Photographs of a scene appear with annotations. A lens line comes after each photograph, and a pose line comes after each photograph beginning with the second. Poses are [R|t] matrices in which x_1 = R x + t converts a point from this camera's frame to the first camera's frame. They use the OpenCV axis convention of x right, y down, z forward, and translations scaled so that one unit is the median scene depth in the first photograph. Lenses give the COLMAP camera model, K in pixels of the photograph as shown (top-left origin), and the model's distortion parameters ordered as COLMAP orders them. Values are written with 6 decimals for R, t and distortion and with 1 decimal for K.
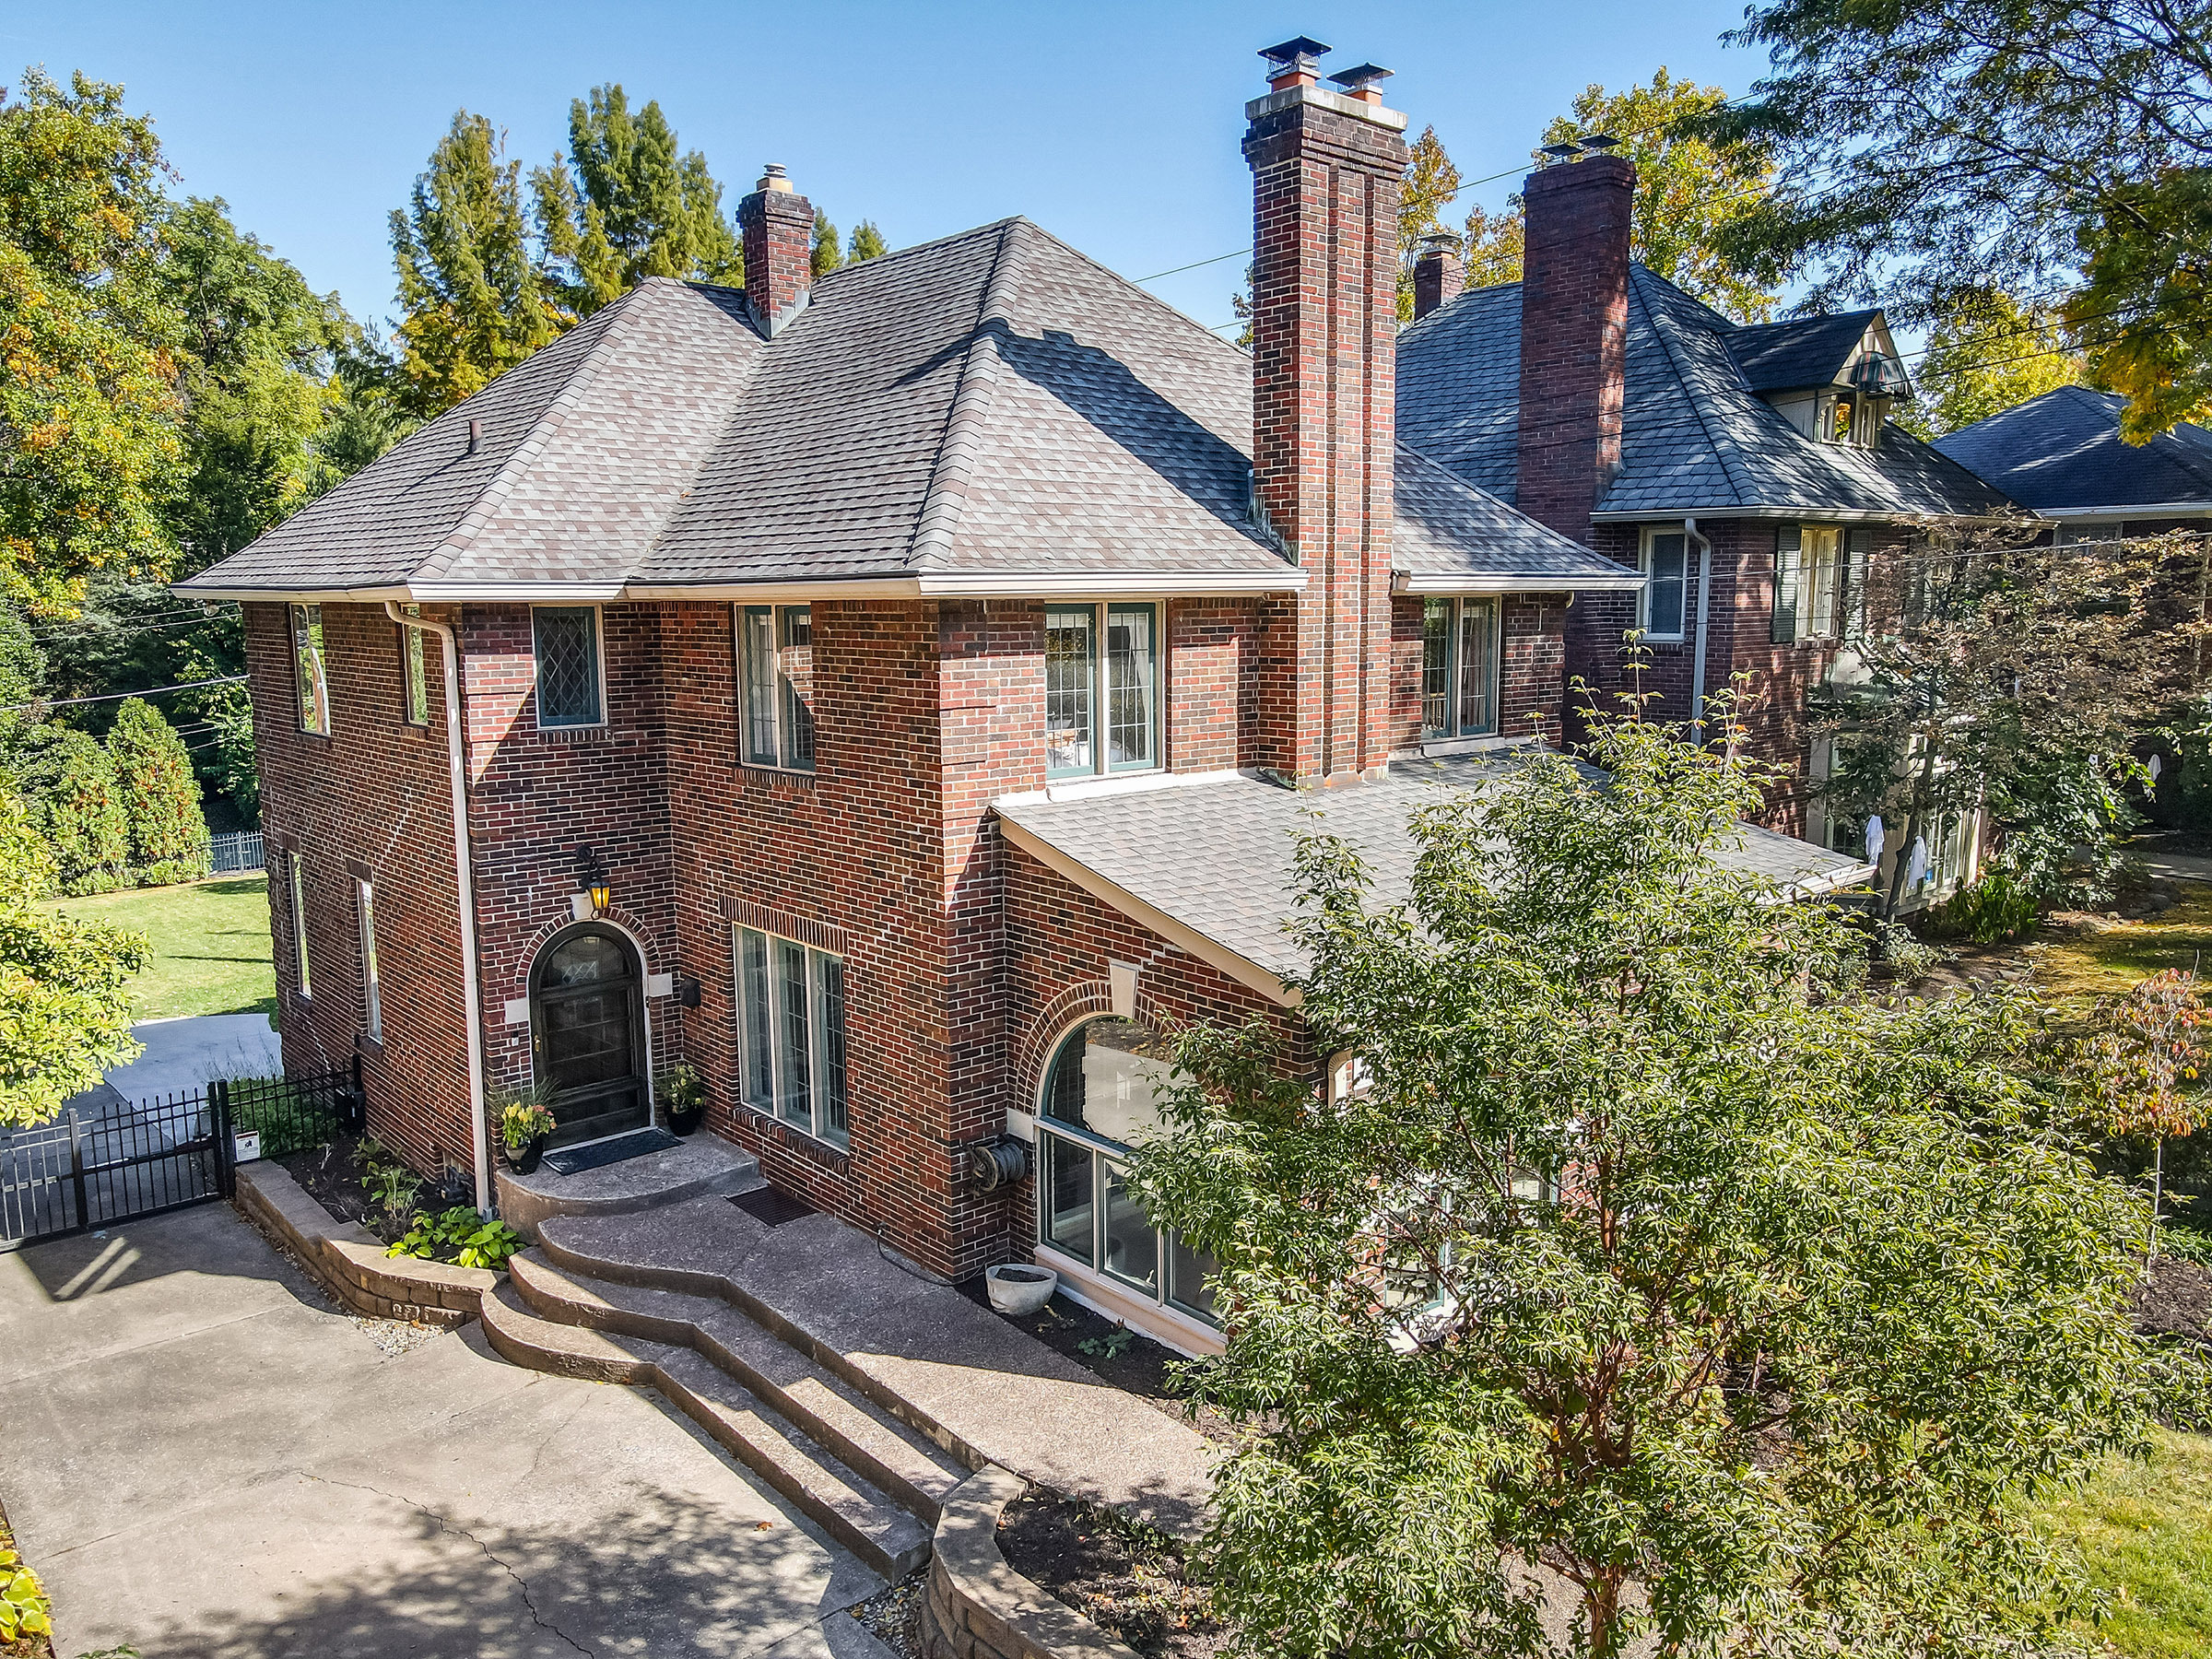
lens RADIAL K [[1618.6, 0, 1106.5], [0, 1618.6, 833.3], [0, 0, 1]] dist [0.009855, 0.009532]
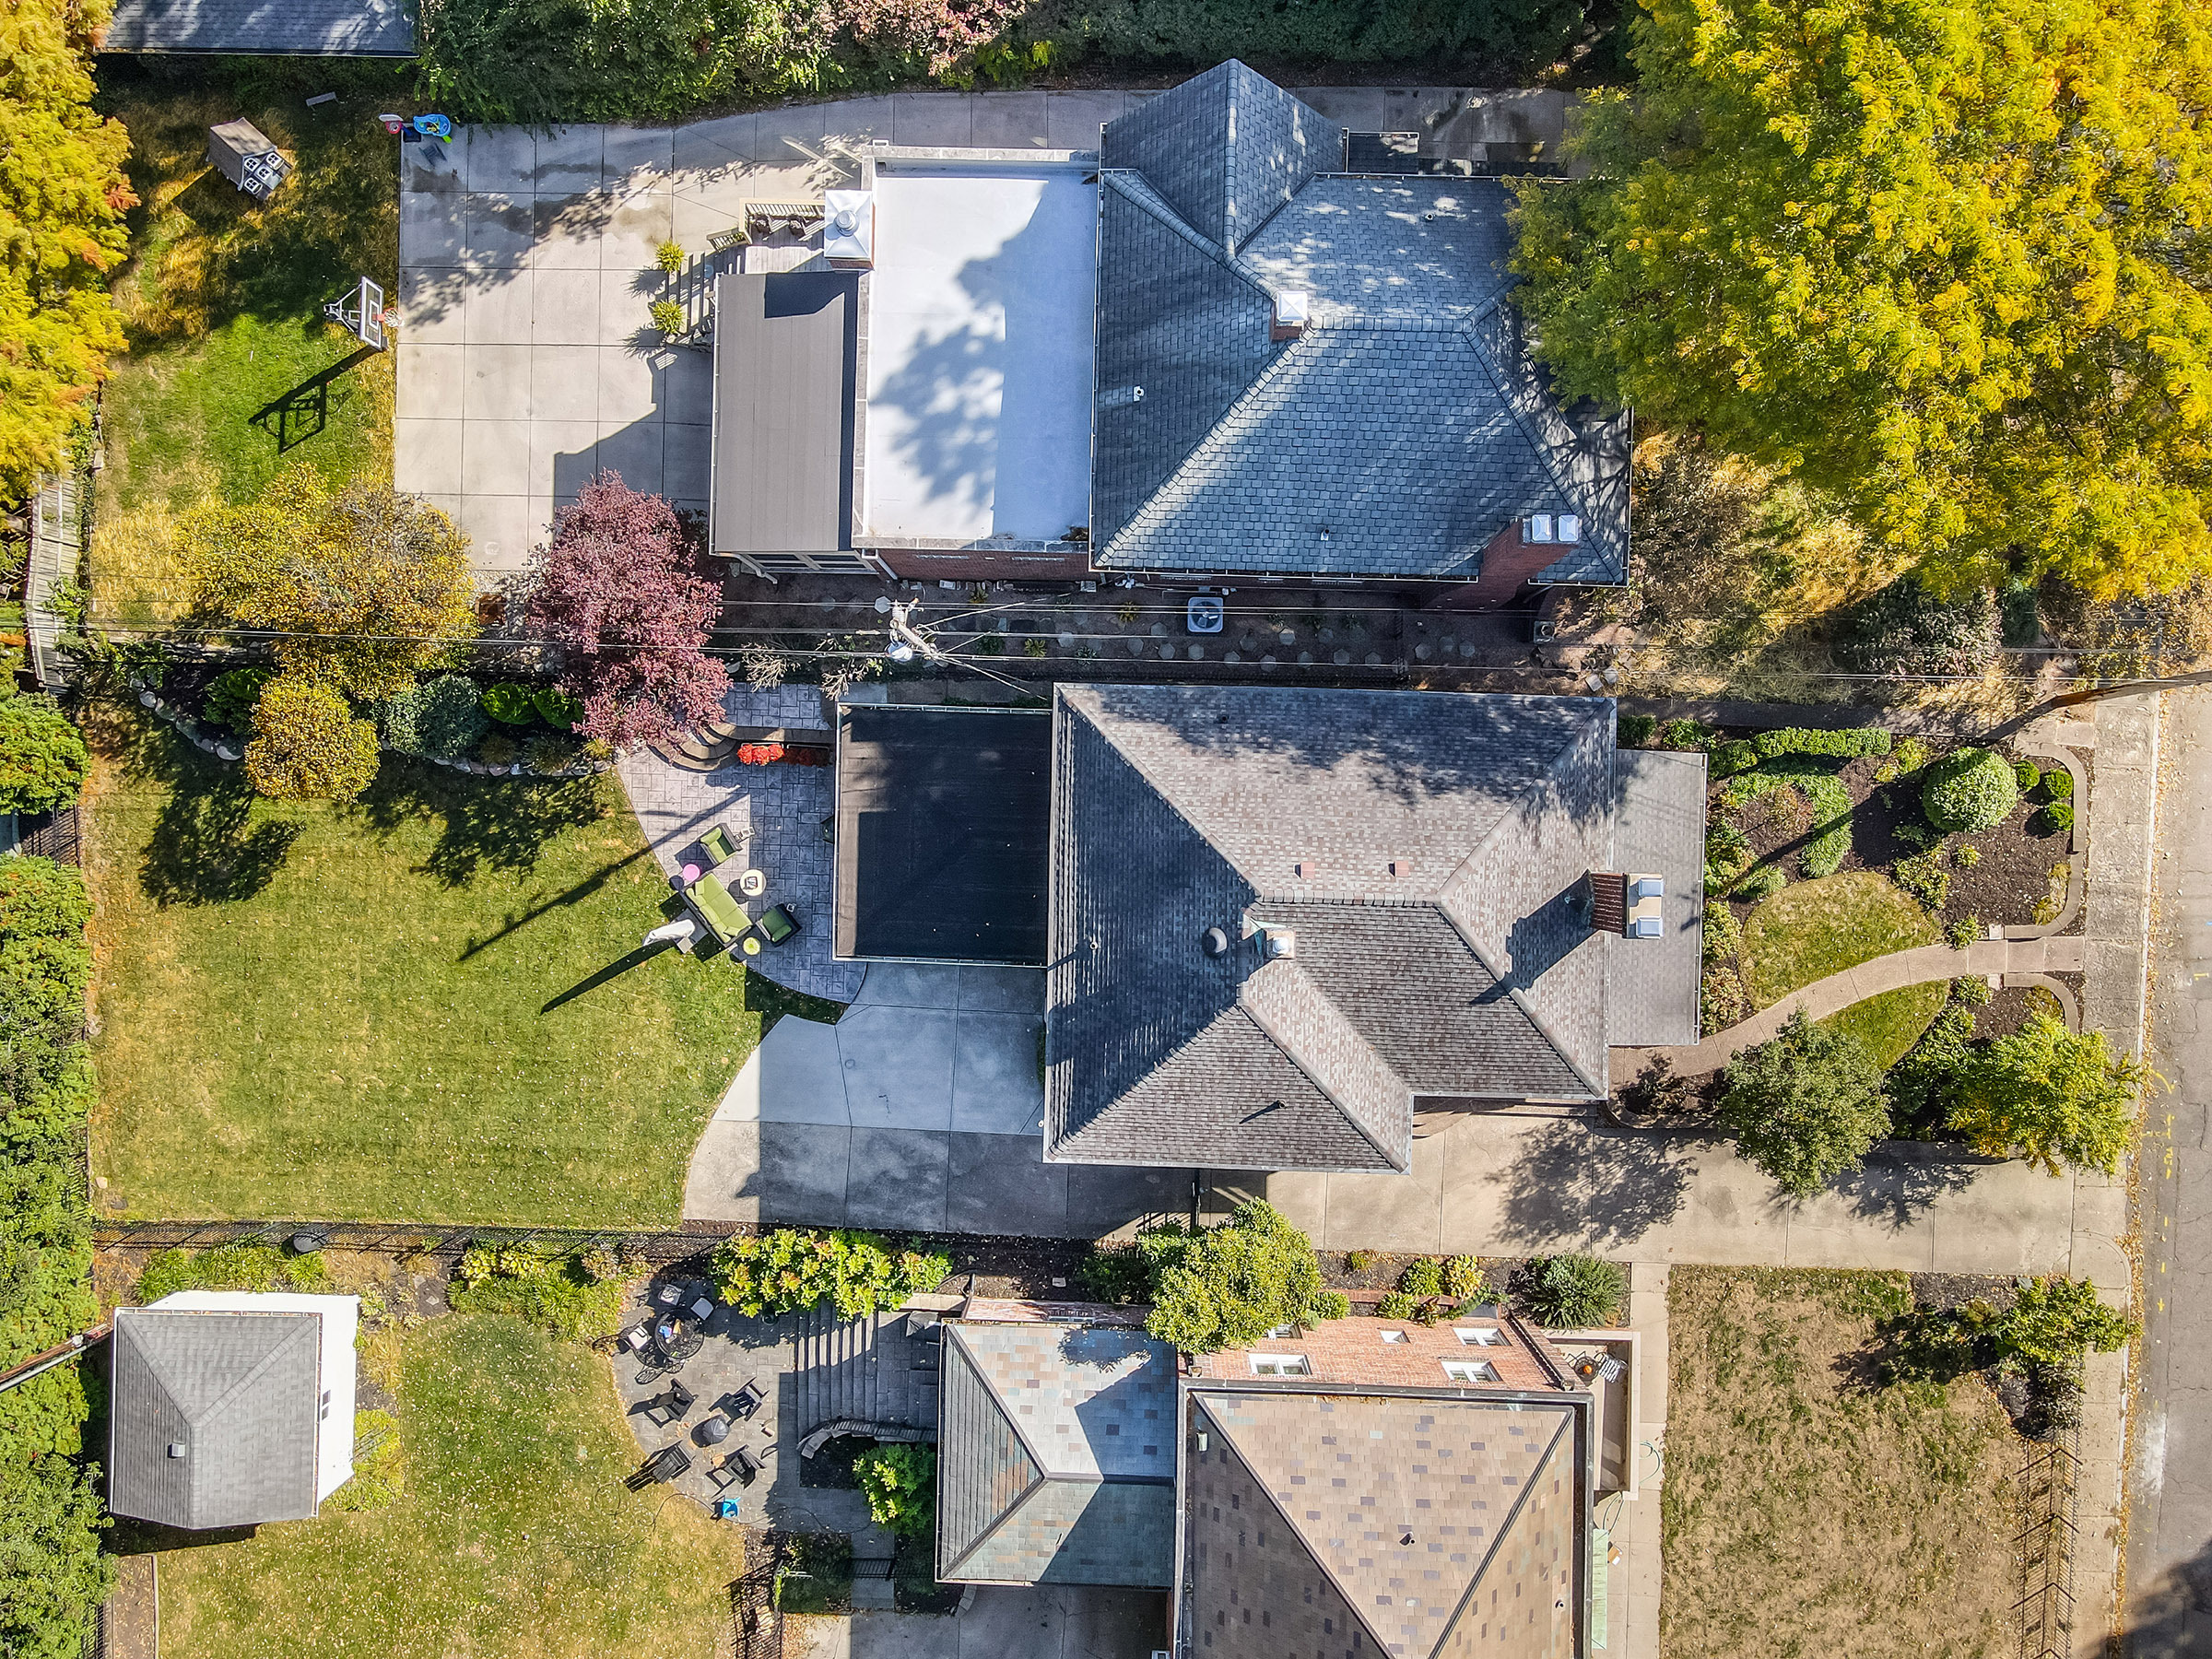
lens RADIAL K [[1618.6, 0, 1104.2], [0, 1618.6, 837.8], [0, 0, 1]] dist [0.009855, 0.009532]
pose [[0.680893, -0.732368, -0.004597, -0.317016], [0.119442, 0.104849, 0.987289, -2.774696], [-0.722577, -0.672788, 0.158866, 1.193316]]
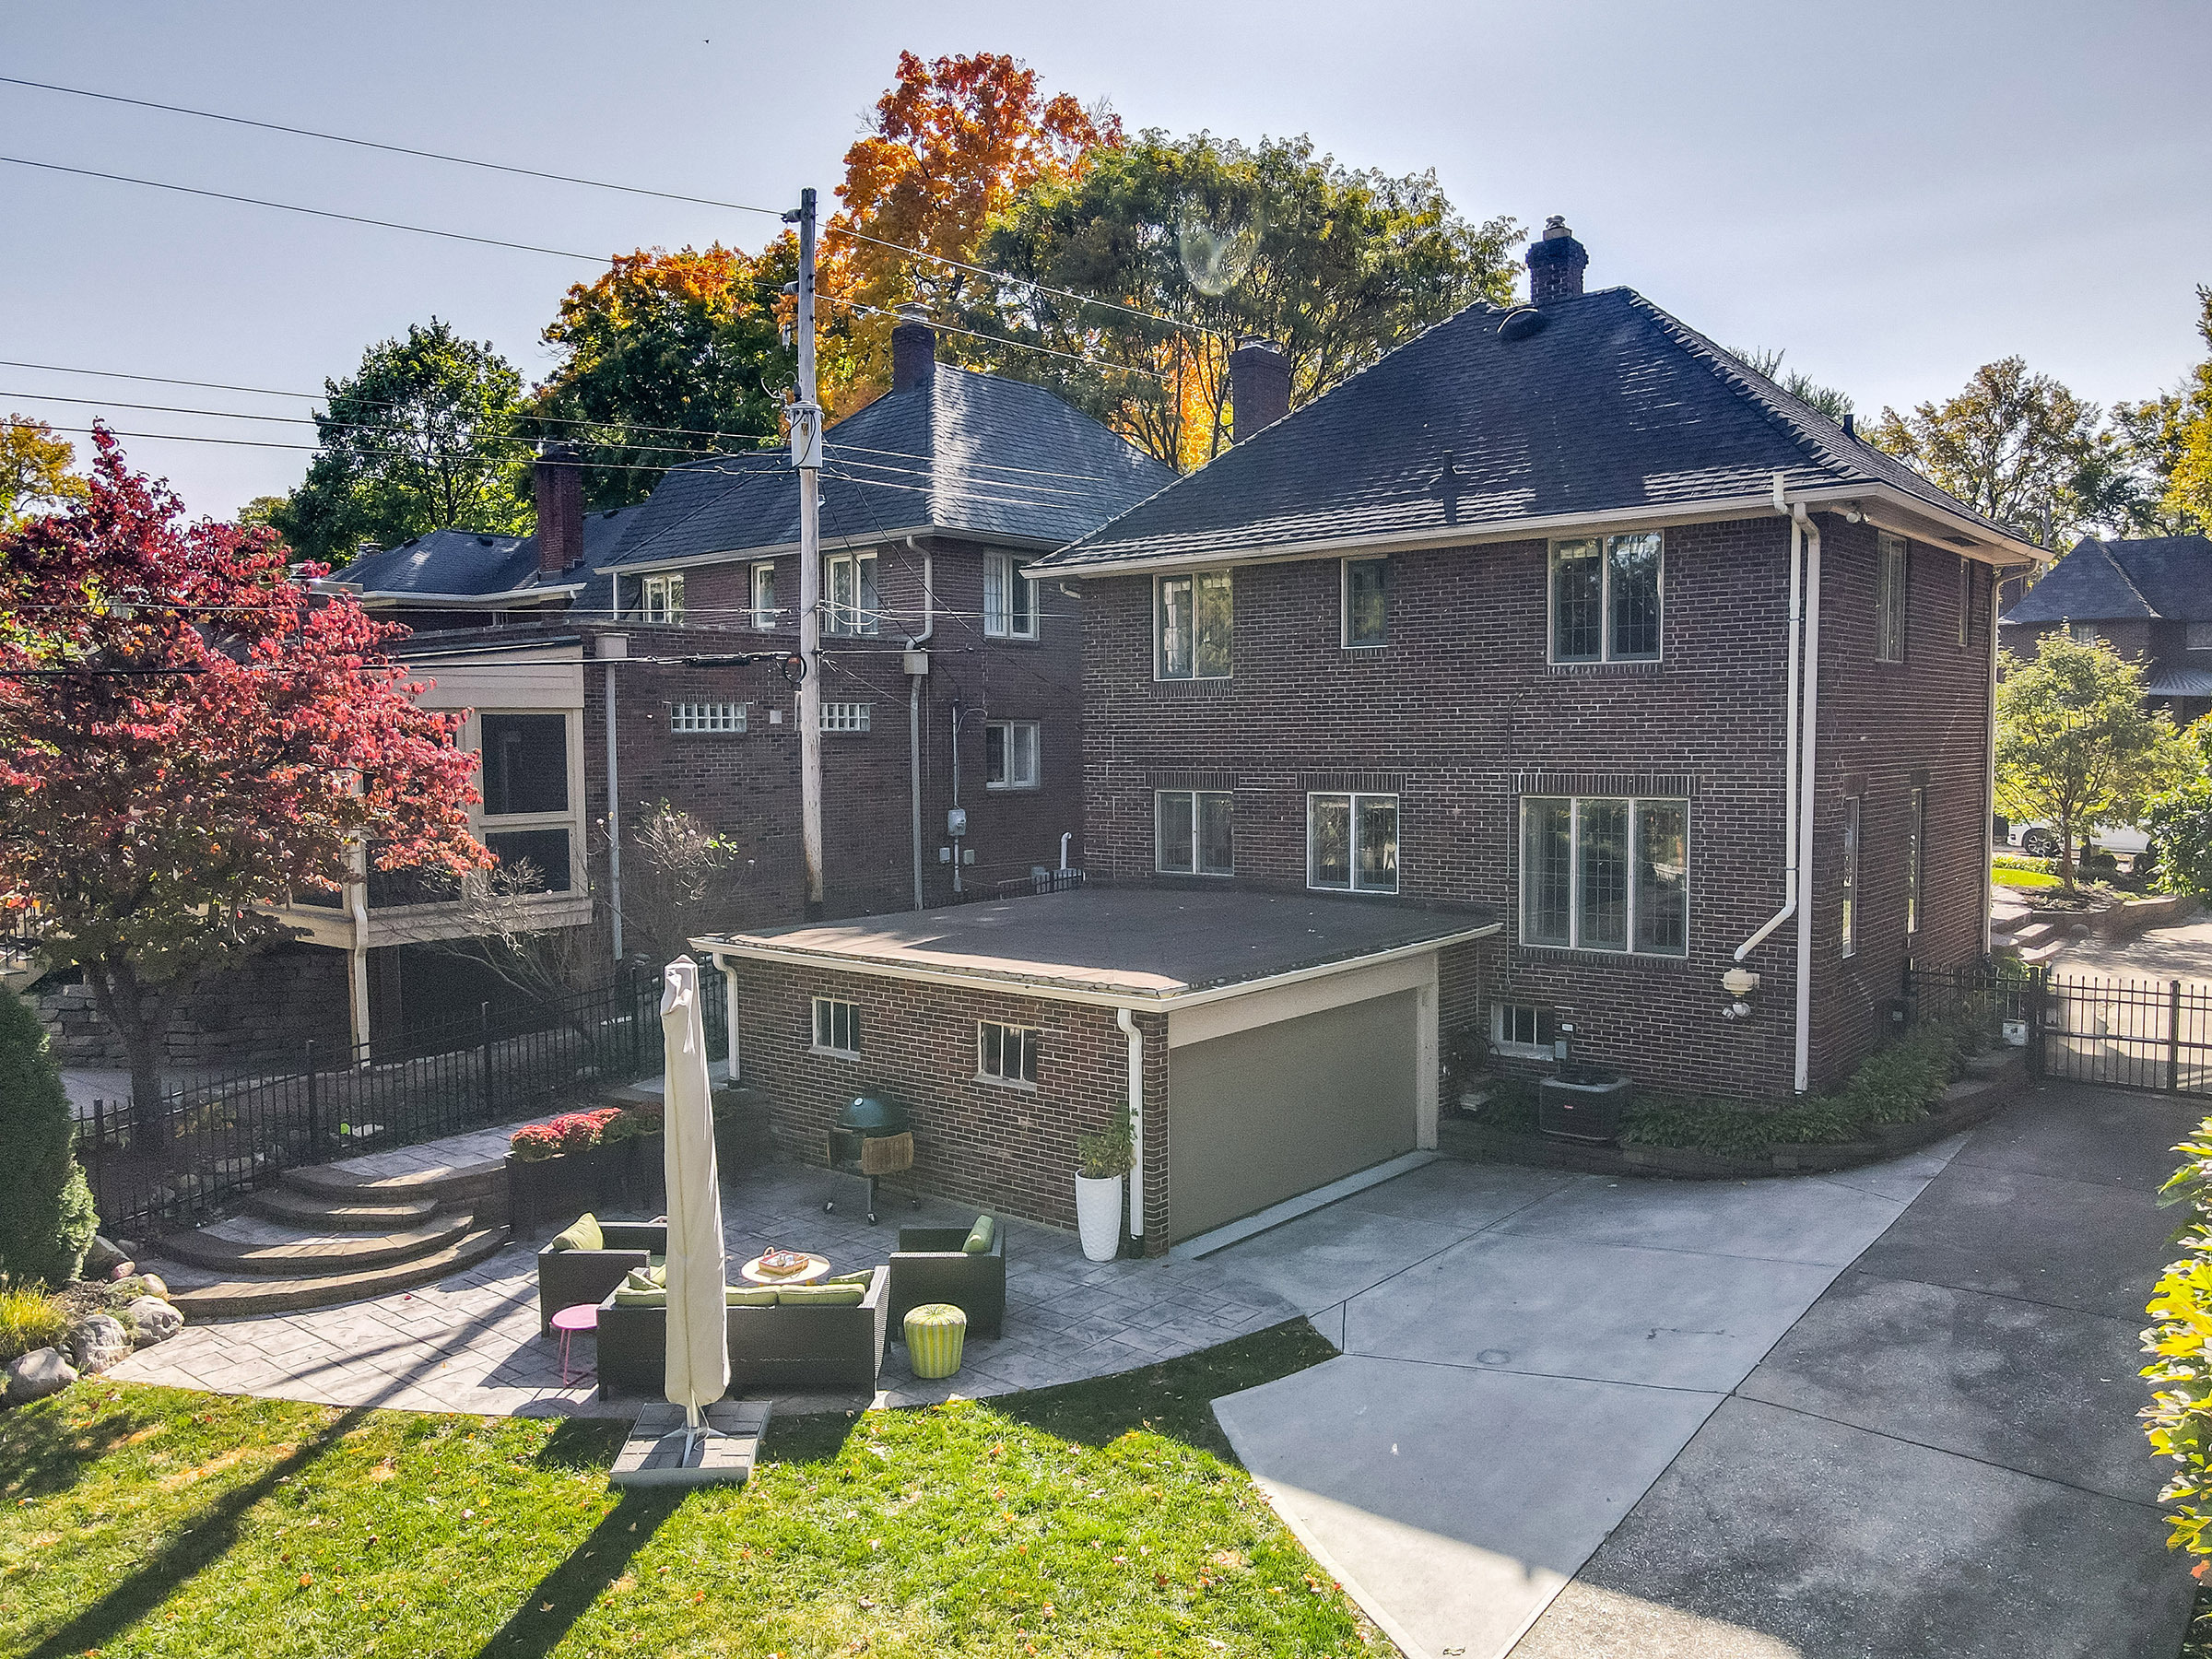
lens RADIAL K [[1618.6, 0, 1107.4], [0, 1618.6, 823.8], [0, 0, 1]] dist [0.009855, 0.009532]
pose [[-0.157568, -0.042579, 0.986590, -1.752555], [0.155401, 0.985553, 0.067353, -0.124614], [-0.975204, 0.163930, -0.148674, 2.012162]]
